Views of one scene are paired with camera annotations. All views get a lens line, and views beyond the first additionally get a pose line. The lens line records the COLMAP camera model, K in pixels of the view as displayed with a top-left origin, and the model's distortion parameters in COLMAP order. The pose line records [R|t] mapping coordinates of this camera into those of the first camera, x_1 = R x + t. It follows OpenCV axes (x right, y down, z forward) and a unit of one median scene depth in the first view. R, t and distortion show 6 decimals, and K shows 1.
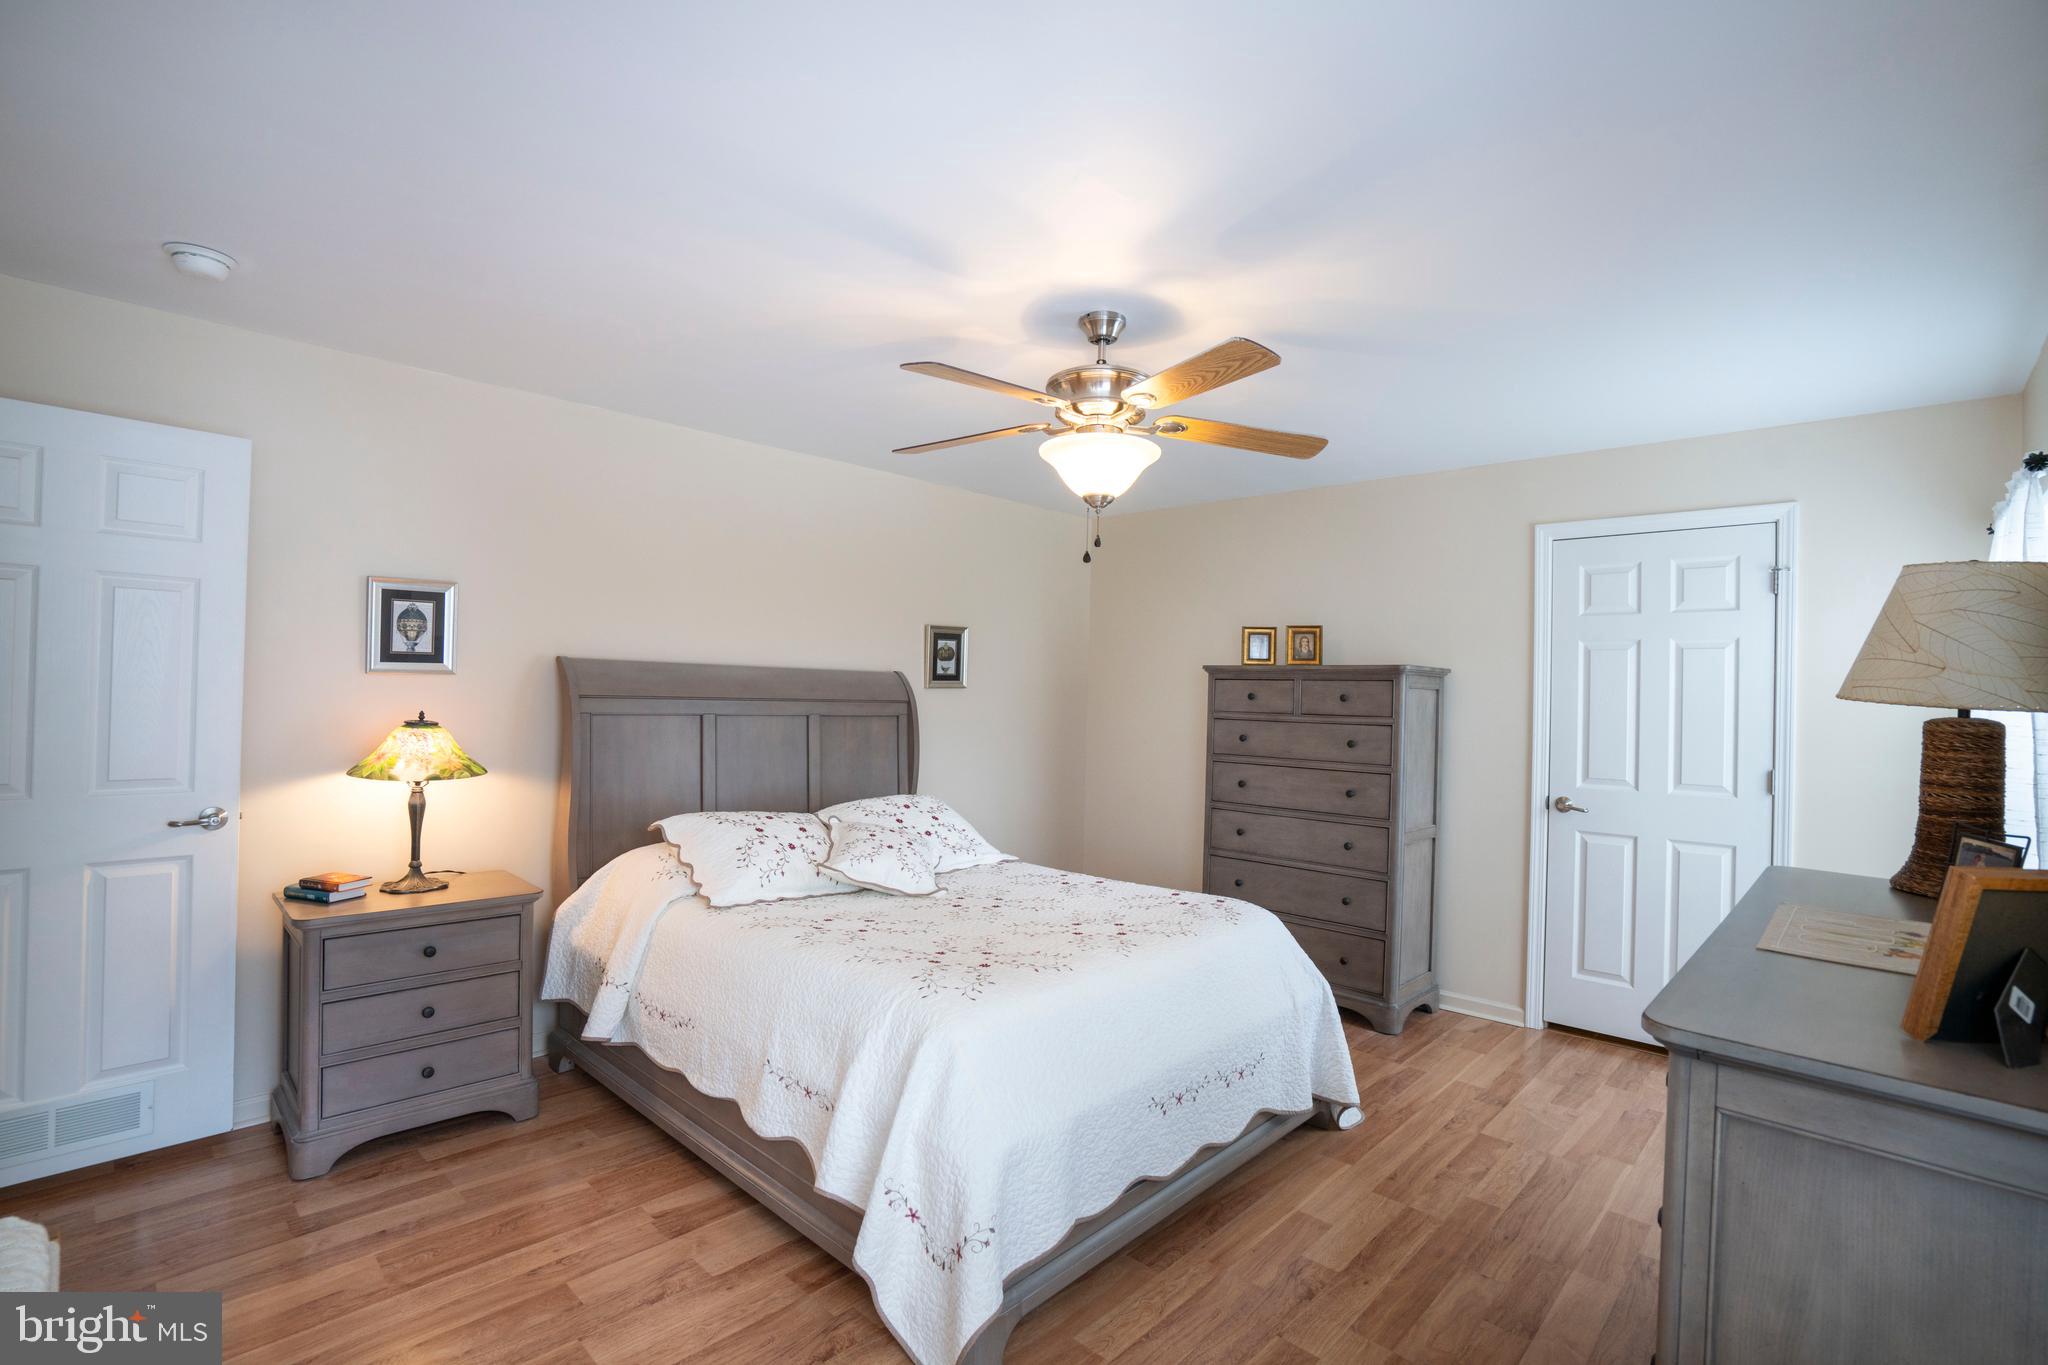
lens RADIAL K [[966.1, 0, 1019.8], [0, 966.1, 687.2], [0, 0, 1]] dist [-0.065547, 0.027019]
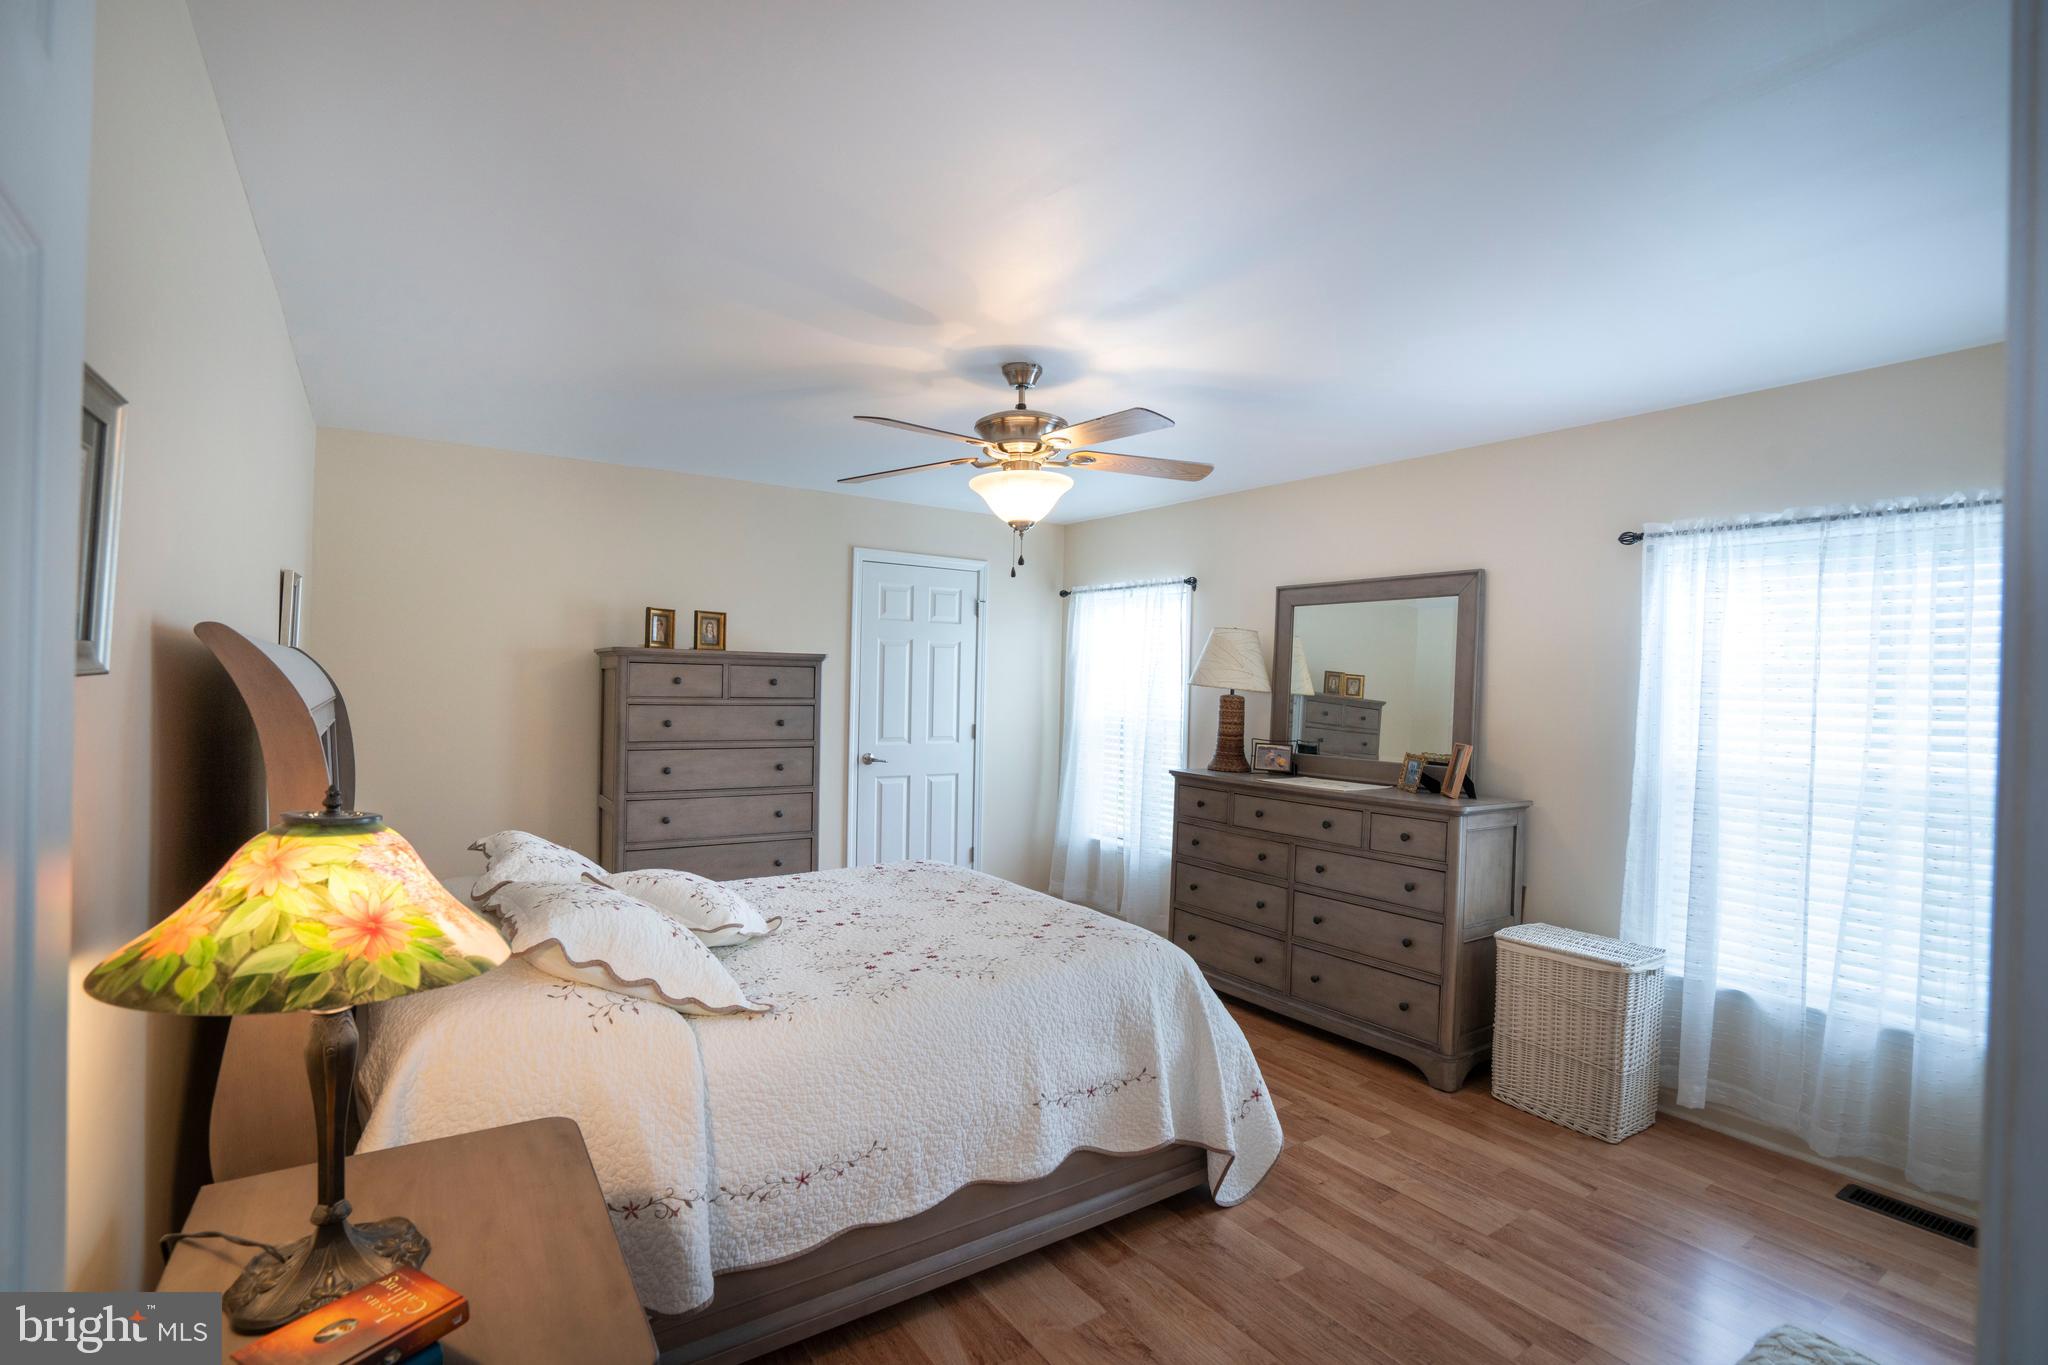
lens RADIAL K [[966.1, 0, 1019.8], [0, 966.1, 687.2], [0, 0, 1]] dist [-0.065547, 0.027019]
pose [[0.192768, -0.022984, 0.980975, -0.716250], [-0.020875, 0.999403, 0.027518, -0.019945], [-0.981022, -0.025783, 0.192173, 0.517778]]
